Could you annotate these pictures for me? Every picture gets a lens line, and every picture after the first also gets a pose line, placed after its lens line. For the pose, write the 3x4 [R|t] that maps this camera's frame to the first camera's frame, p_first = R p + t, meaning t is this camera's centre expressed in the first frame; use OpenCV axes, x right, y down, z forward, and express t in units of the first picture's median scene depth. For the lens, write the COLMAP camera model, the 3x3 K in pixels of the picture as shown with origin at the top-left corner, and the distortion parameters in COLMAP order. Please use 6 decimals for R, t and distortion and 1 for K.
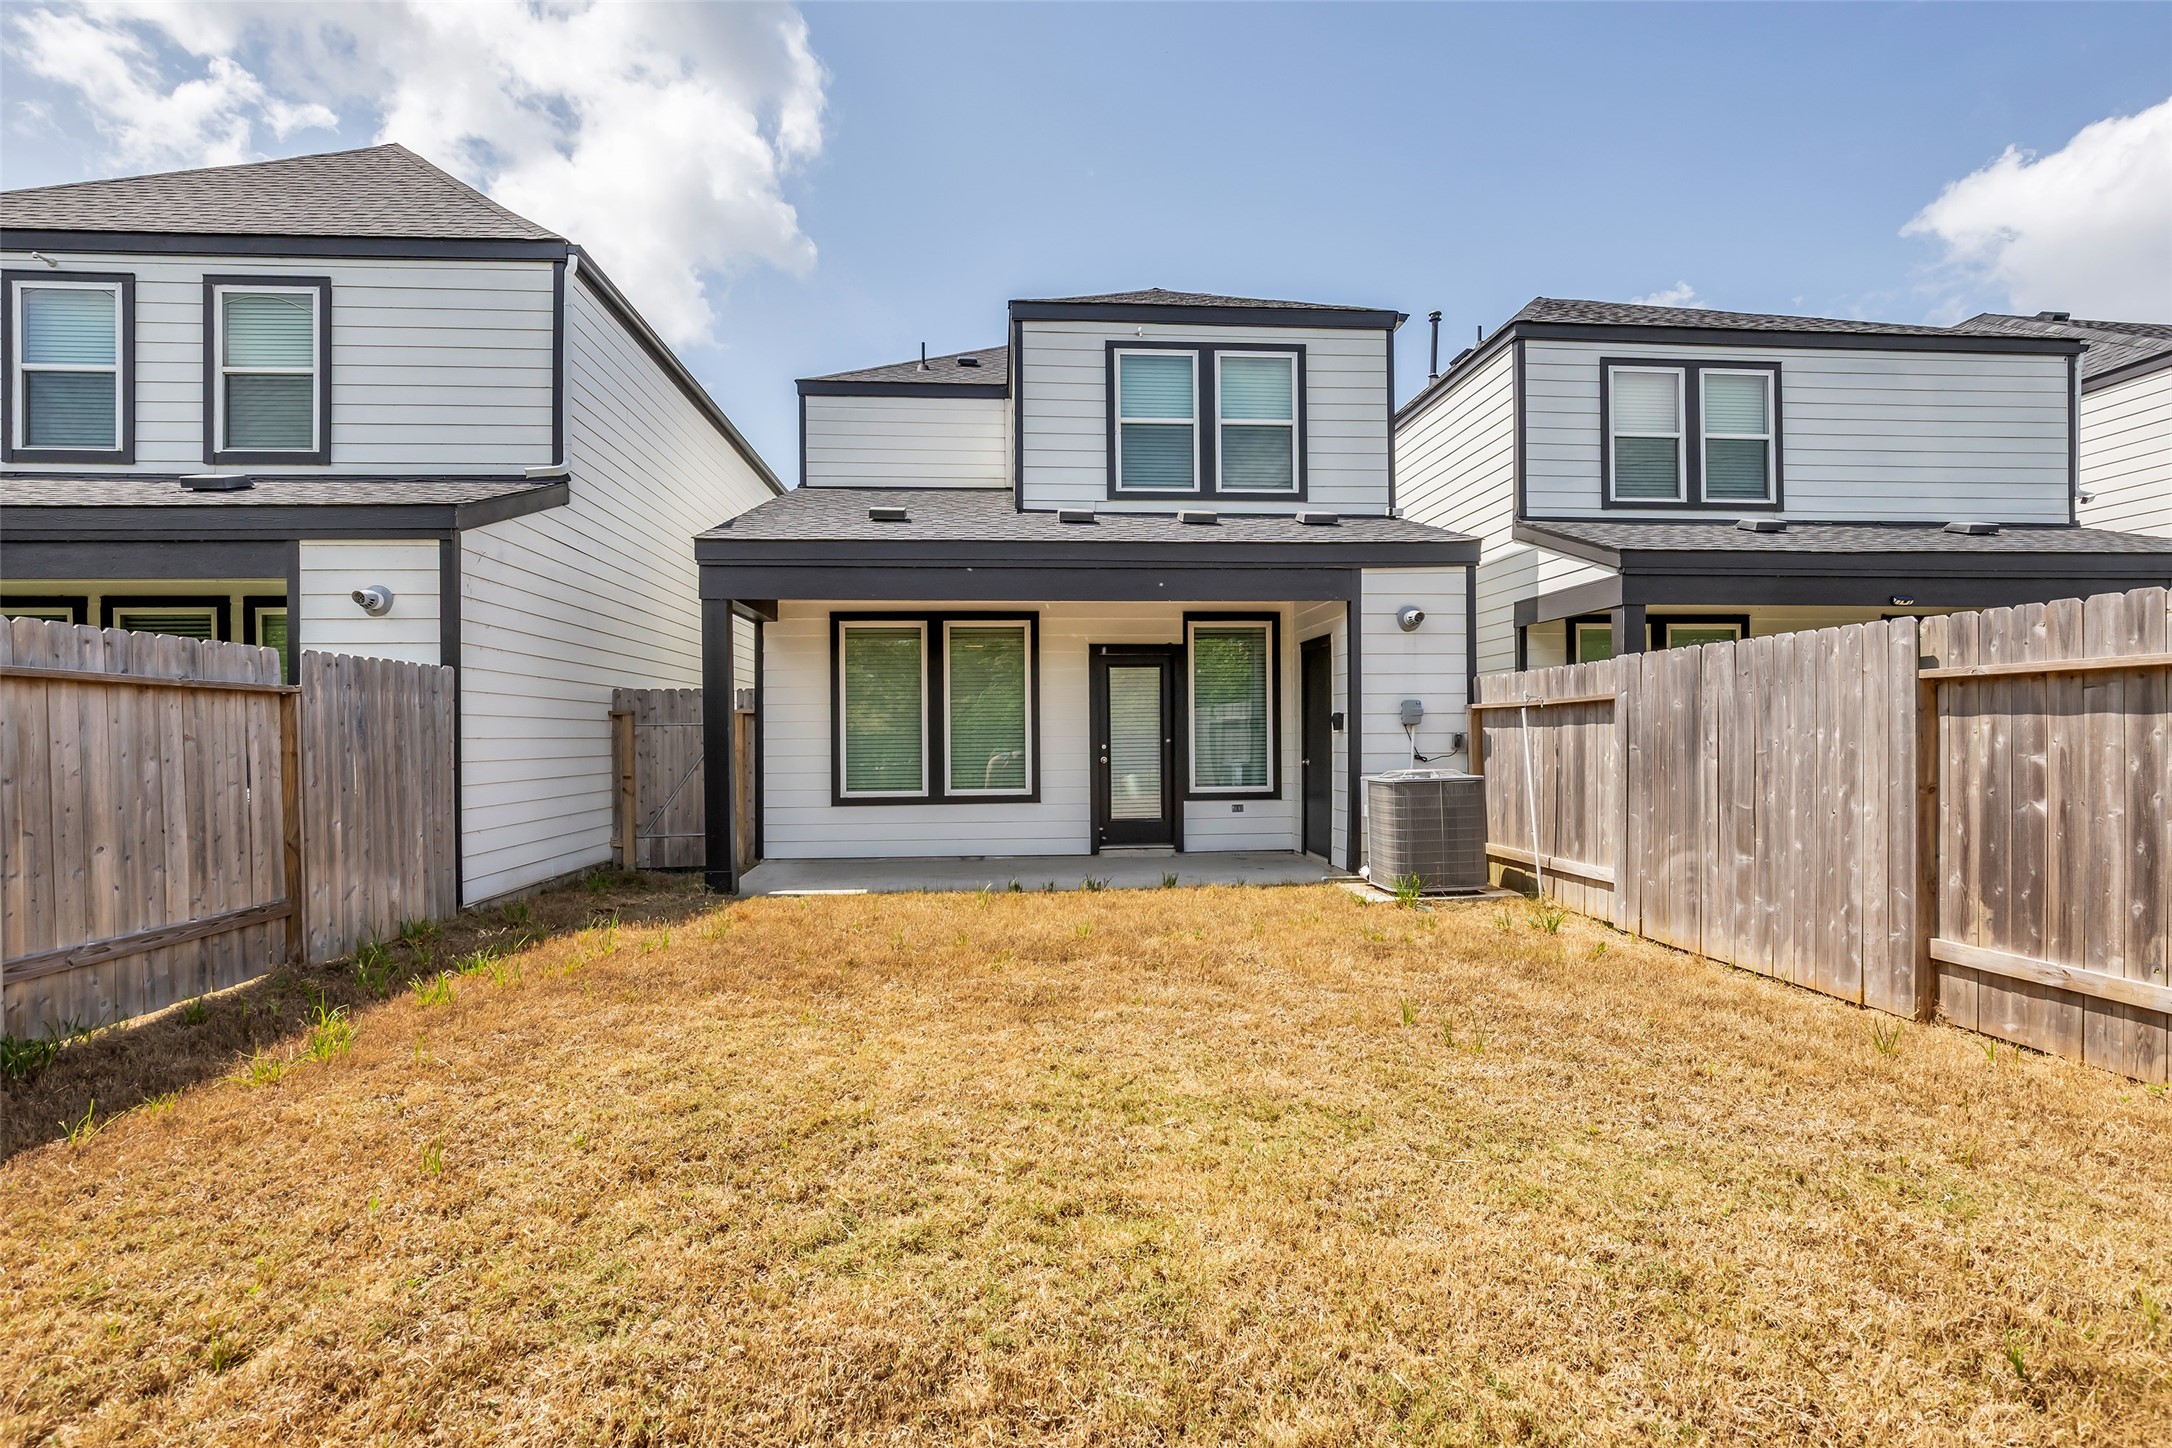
lens RADIAL K [[1016.1, 0, 1069.1], [0, 1016.1, 737.2], [0, 0, 1]] dist [-0.016975, 0.004191]
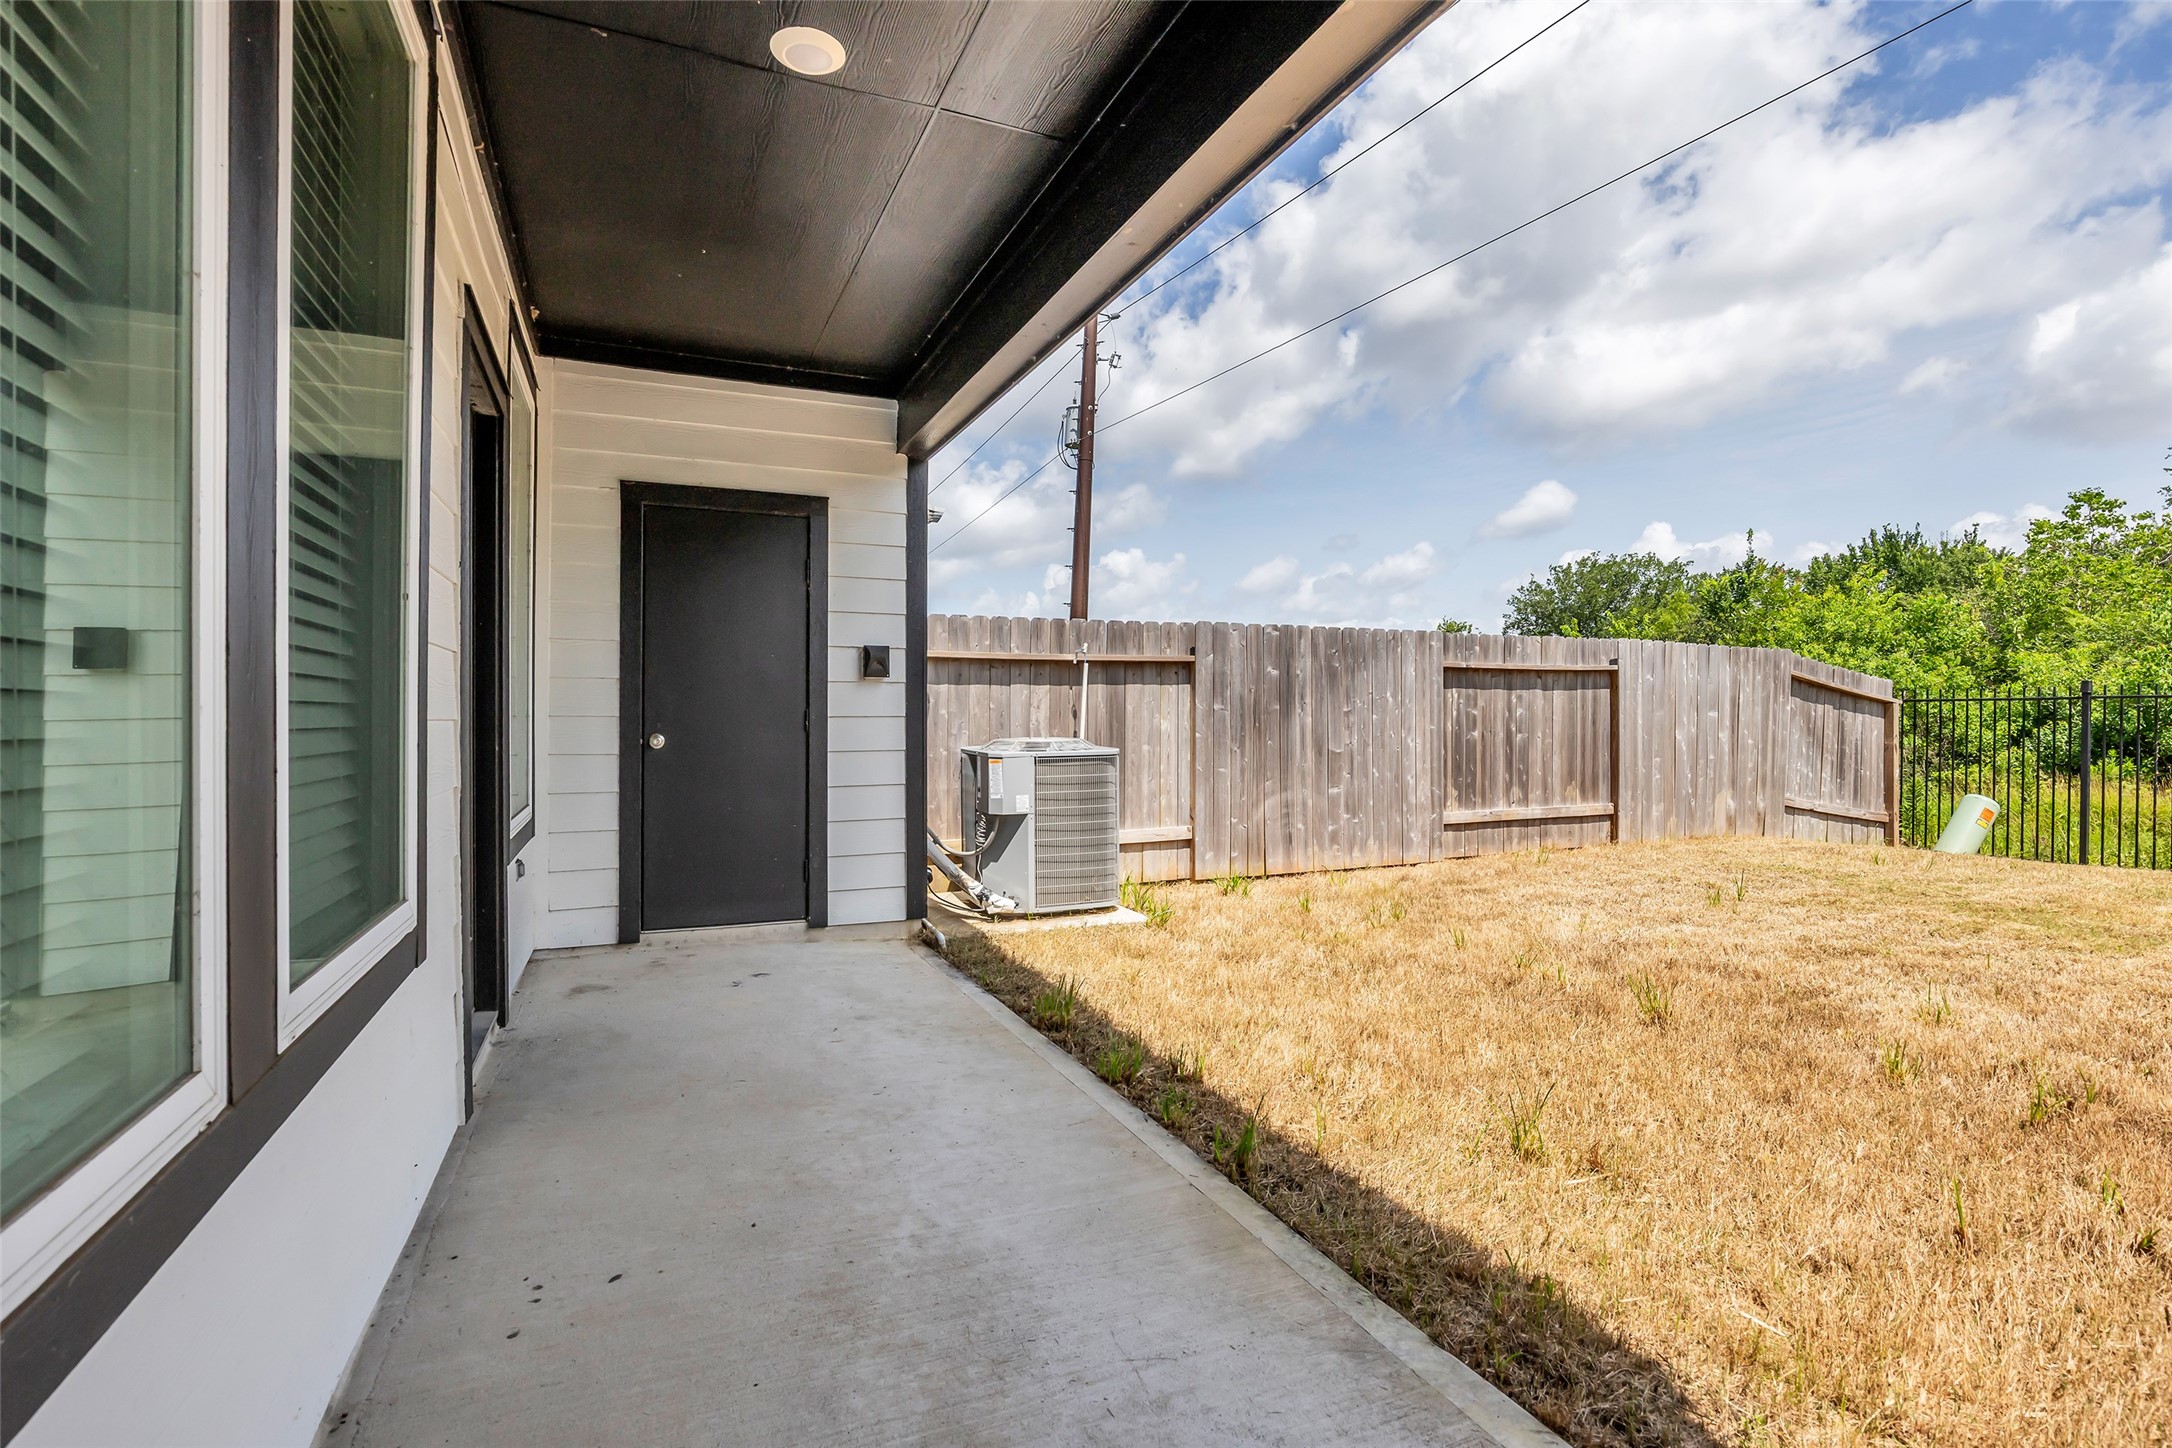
lens RADIAL K [[1016.1, 0, 1091.0], [0, 1016.1, 719.9], [0, 0, 1]] dist [-0.016975, 0.004191]
pose [[-0.345459, 0.008311, 0.938397, -0.312826], [0.006832, 0.999957, -0.006342, 0.021547], [-0.938409, 0.004220, -0.345501, 1.116640]]
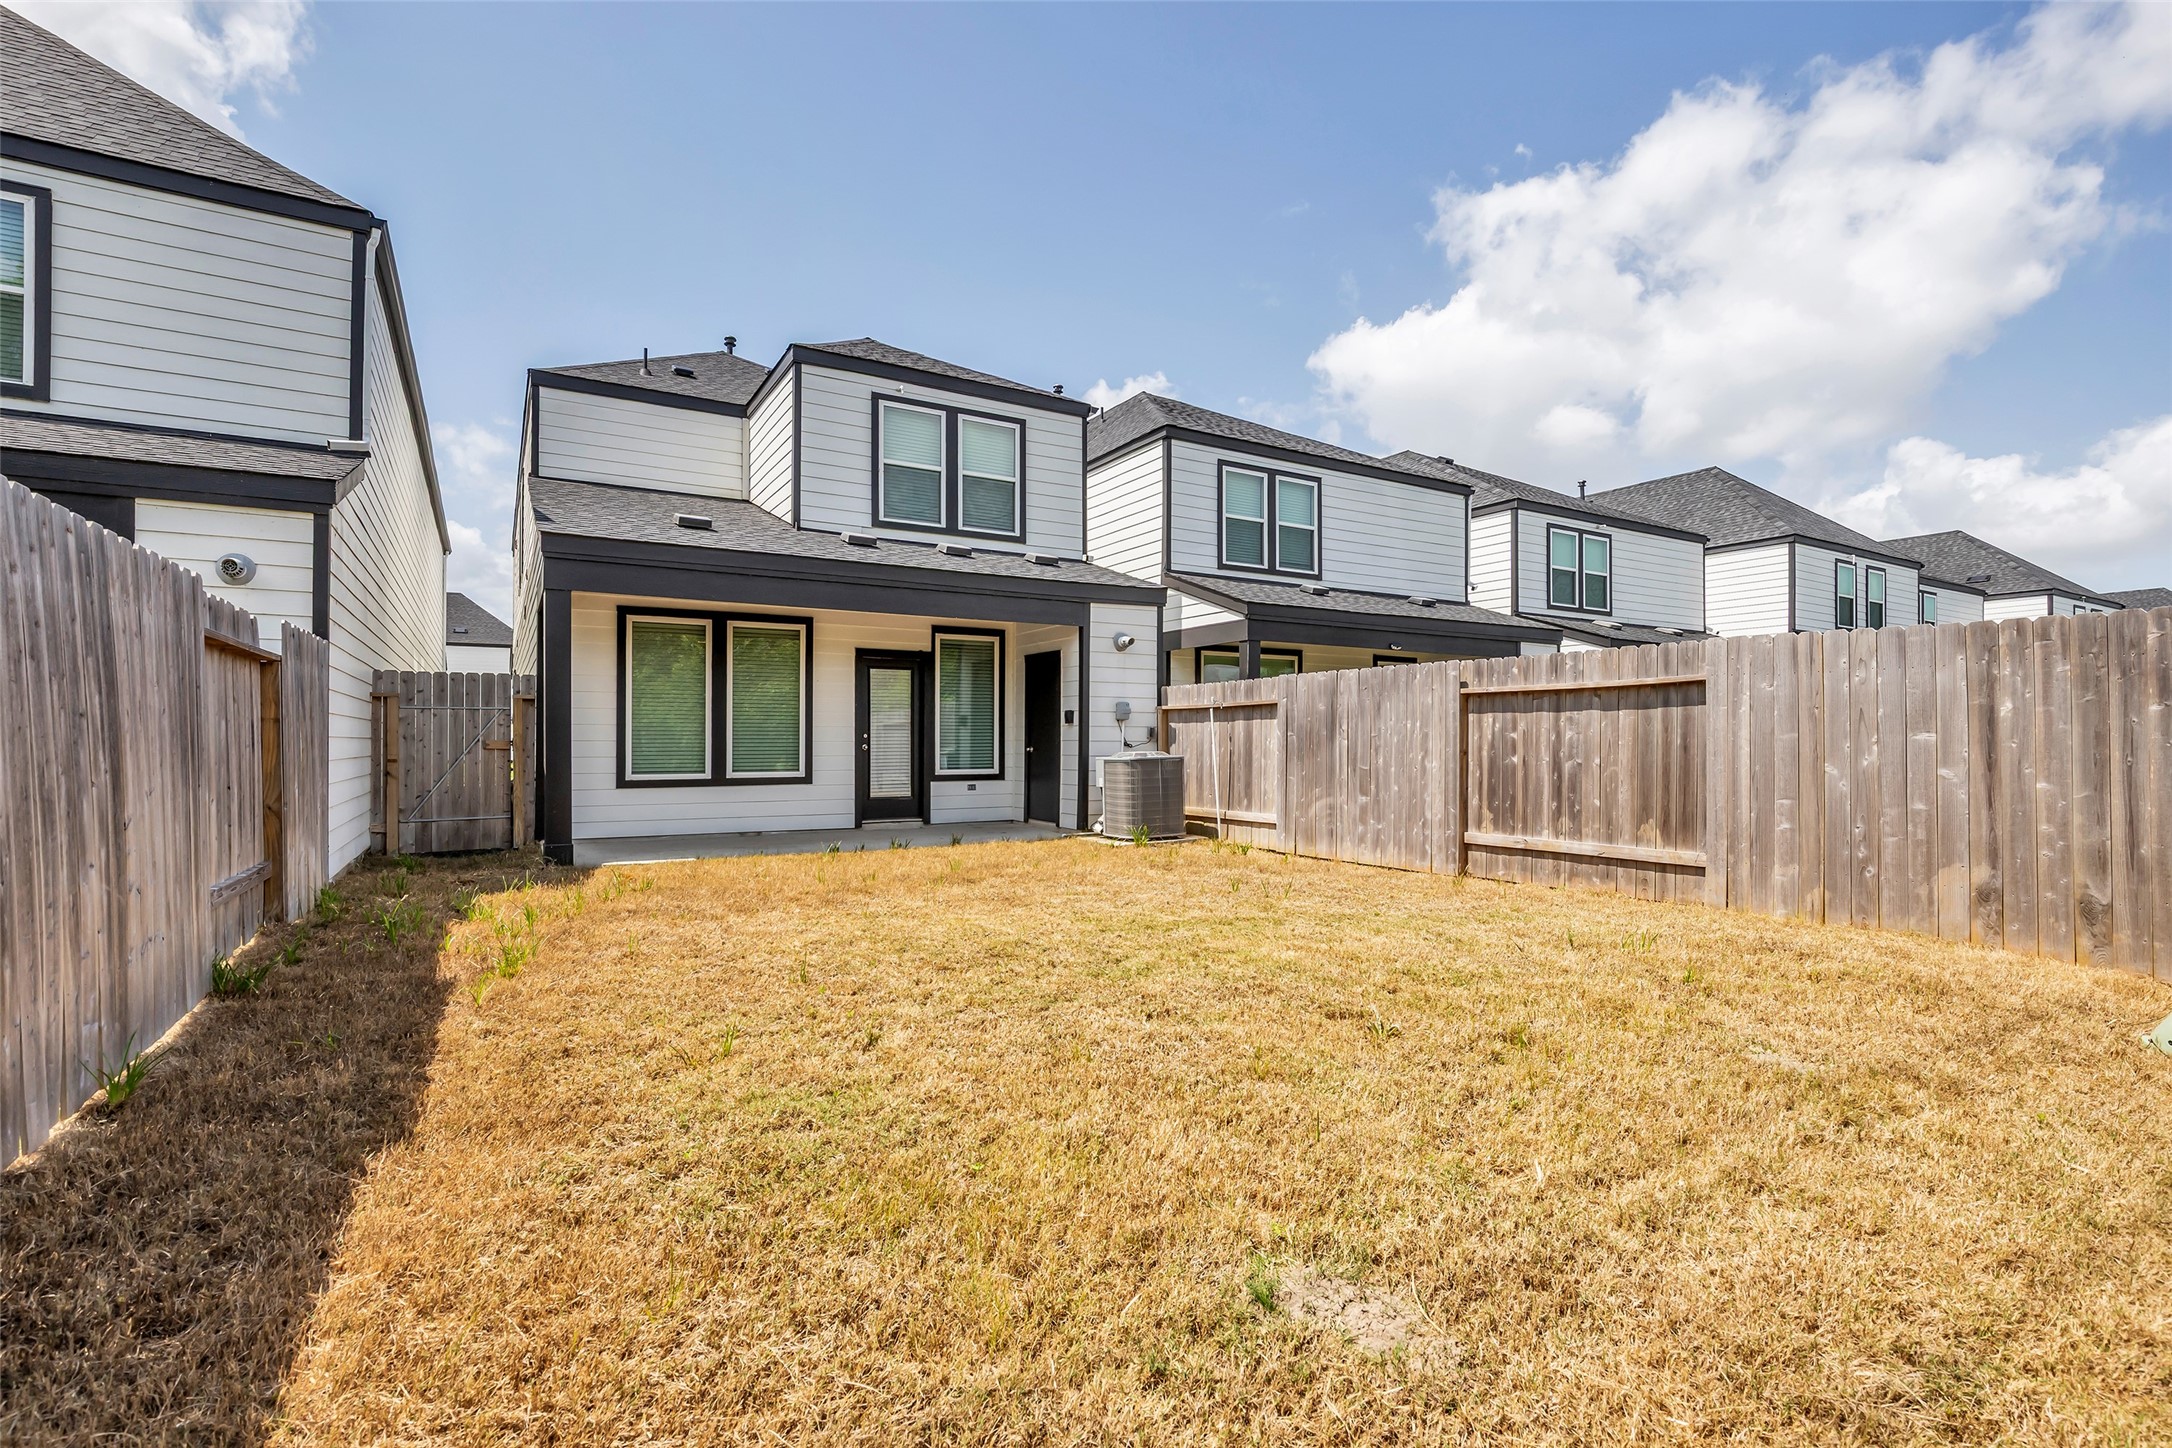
lens RADIAL K [[1016.1, 0, 1071.8], [0, 1016.1, 737.7], [0, 0, 1]] dist [-0.016975, 0.004191]
pose [[0.896042, 0.011804, 0.443812, -0.325429], [-0.008501, 0.999919, -0.009432, 0.024324], [-0.443888, 0.004678, 0.896070, -0.187750]]
